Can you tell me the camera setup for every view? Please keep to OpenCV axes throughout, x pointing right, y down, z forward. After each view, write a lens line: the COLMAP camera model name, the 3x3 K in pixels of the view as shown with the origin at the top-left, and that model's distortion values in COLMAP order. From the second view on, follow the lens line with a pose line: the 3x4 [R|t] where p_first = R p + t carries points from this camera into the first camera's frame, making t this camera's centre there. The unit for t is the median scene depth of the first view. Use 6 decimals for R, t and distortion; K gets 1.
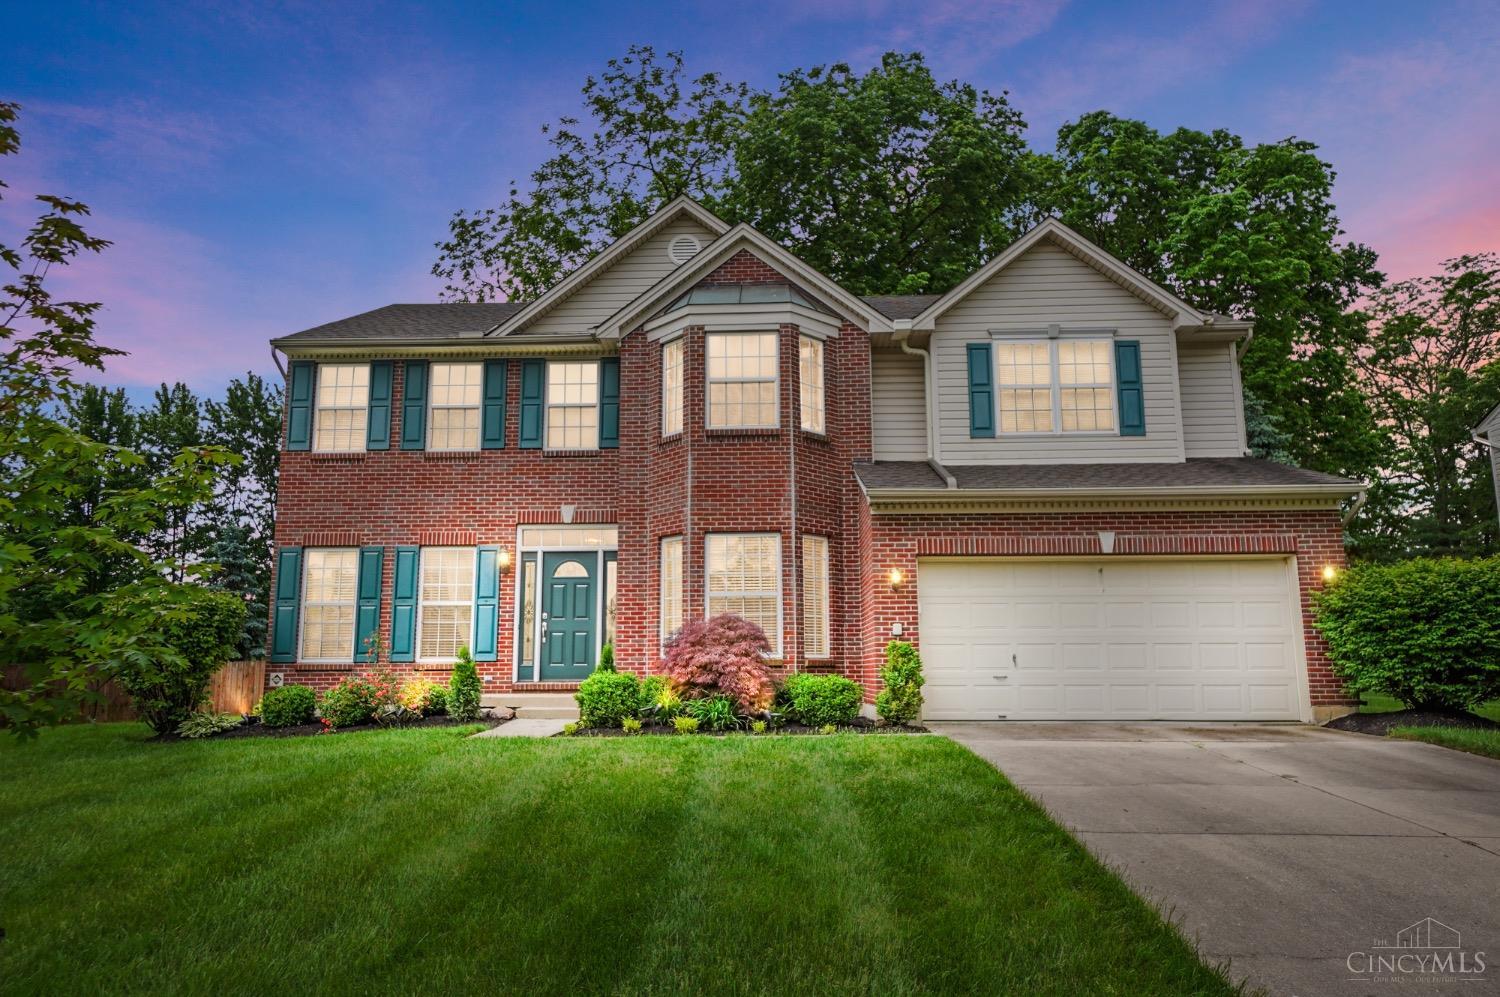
lens RADIAL K [[1007.8, 0, 709.8], [0, 1007.8, 498.1], [0, 0, 1]] dist [-0.001794, 0.028502]
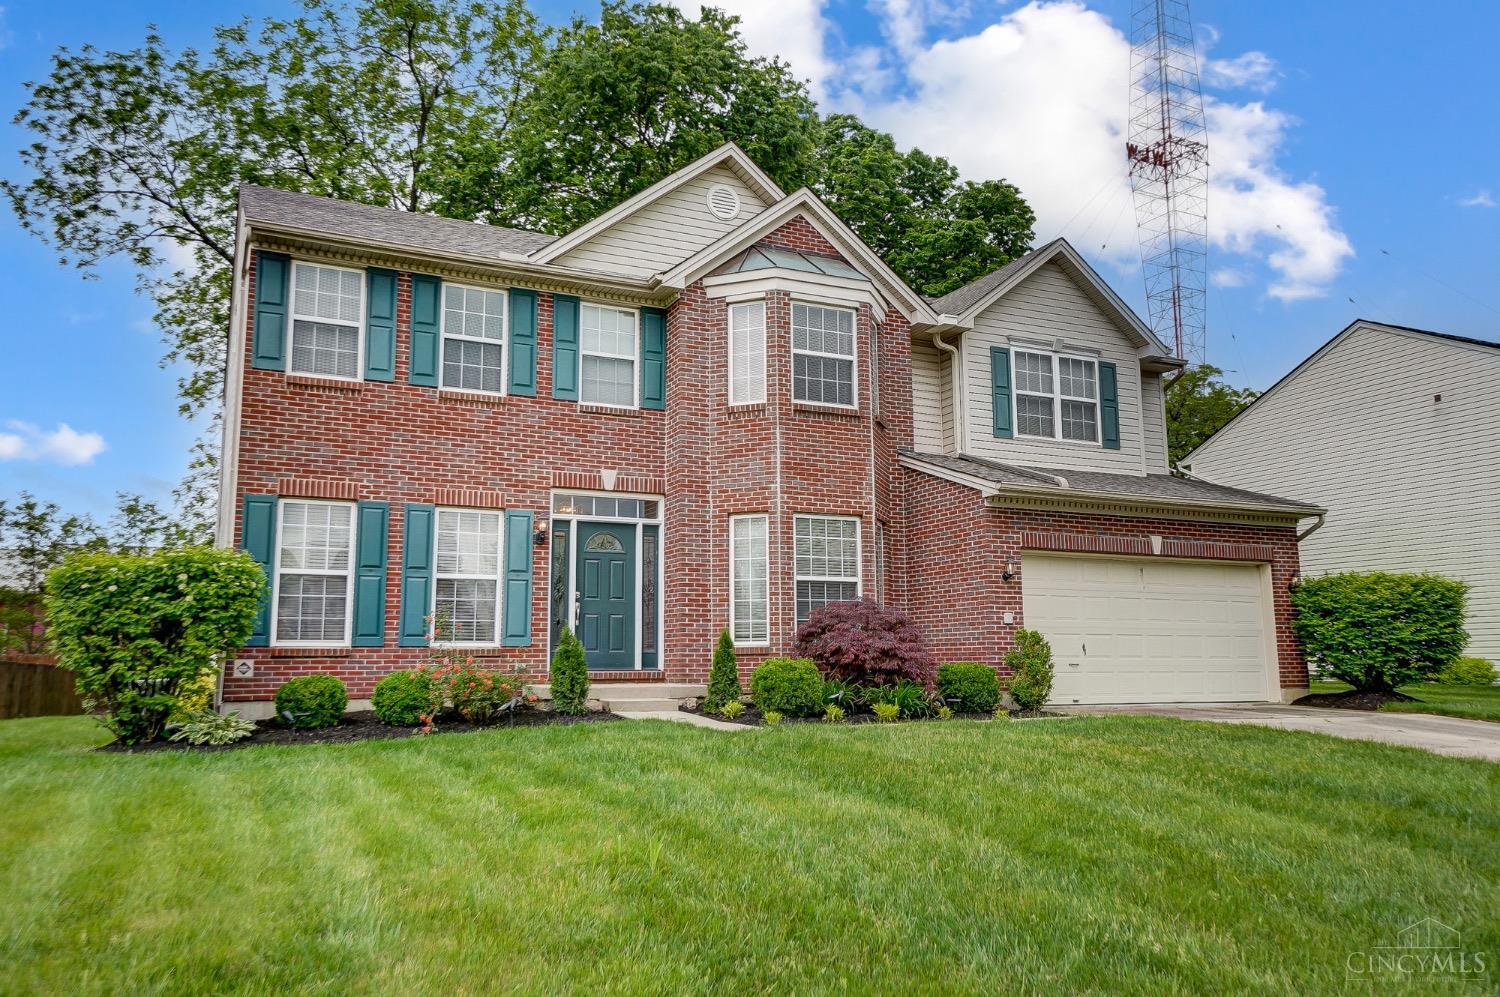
lens RADIAL K [[1124.1, 0, 695.7], [0, 1124.1, 496.3], [0, 0, 1]] dist [0.024757, 0.002809]
pose [[0.889460, 0.068879, 0.451793, -0.531548], [-0.077617, 0.996983, 0.000812, 0.024126], [-0.450374, -0.035789, 0.892123, 0.095058]]
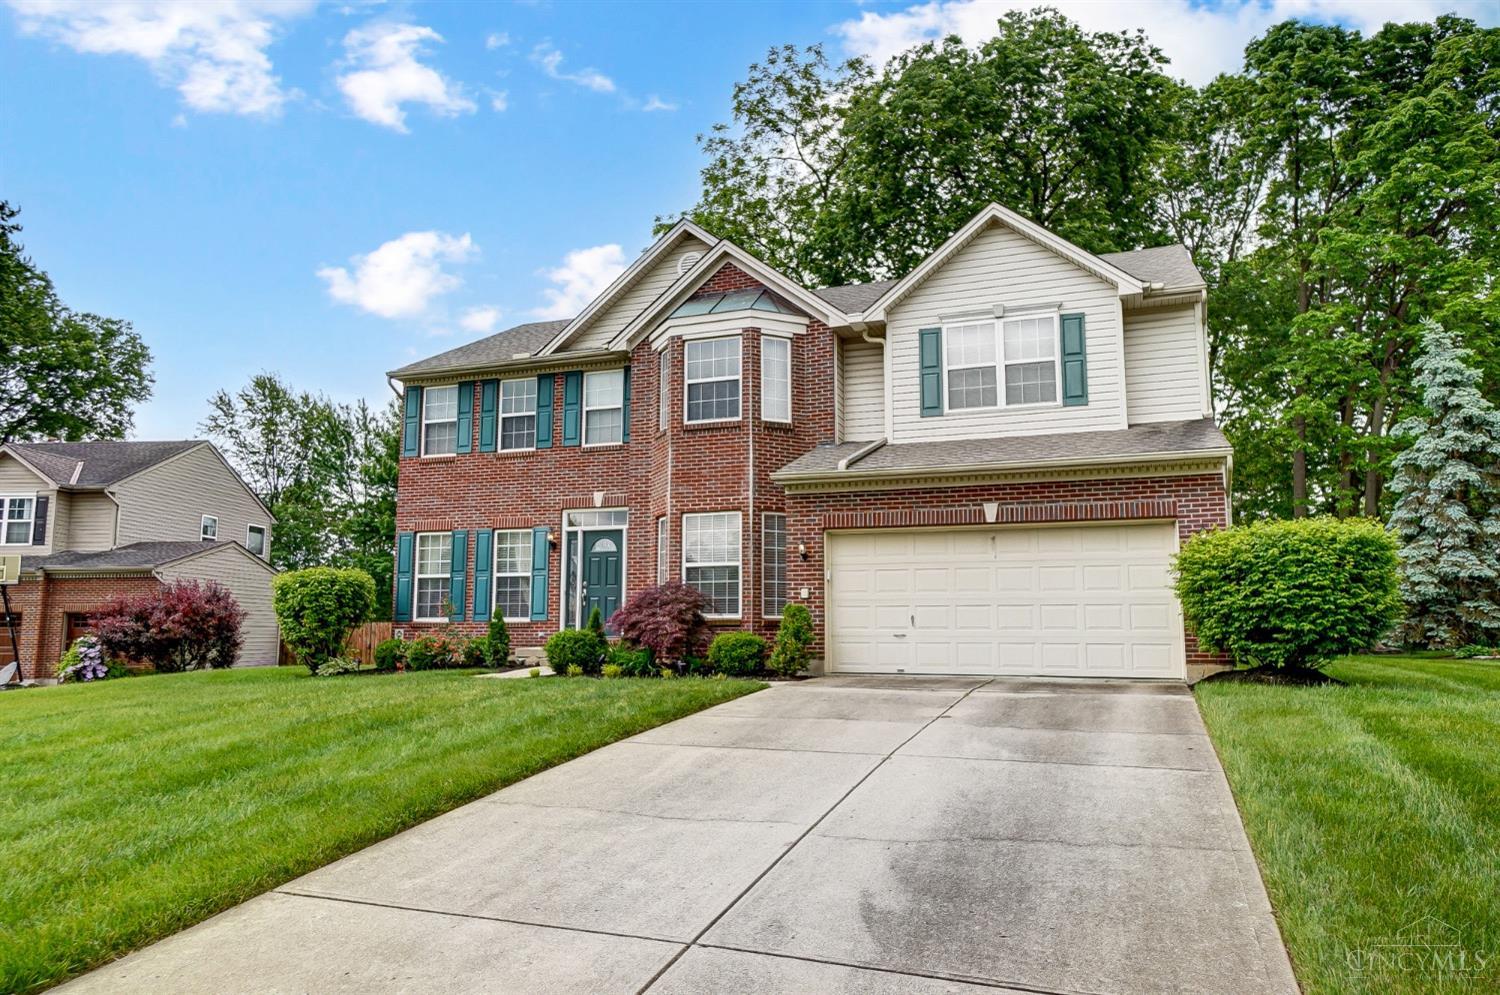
lens RADIAL K [[1007.8, 0, 709.8], [0, 1007.8, 497.1], [0, 0, 1]] dist [-0.001794, 0.028502]
pose [[0.947436, -0.036389, -0.317870, 0.380715], [0.047508, 0.998498, 0.027294, -0.013953], [0.316399, -0.040960, 0.947742, -0.103324]]
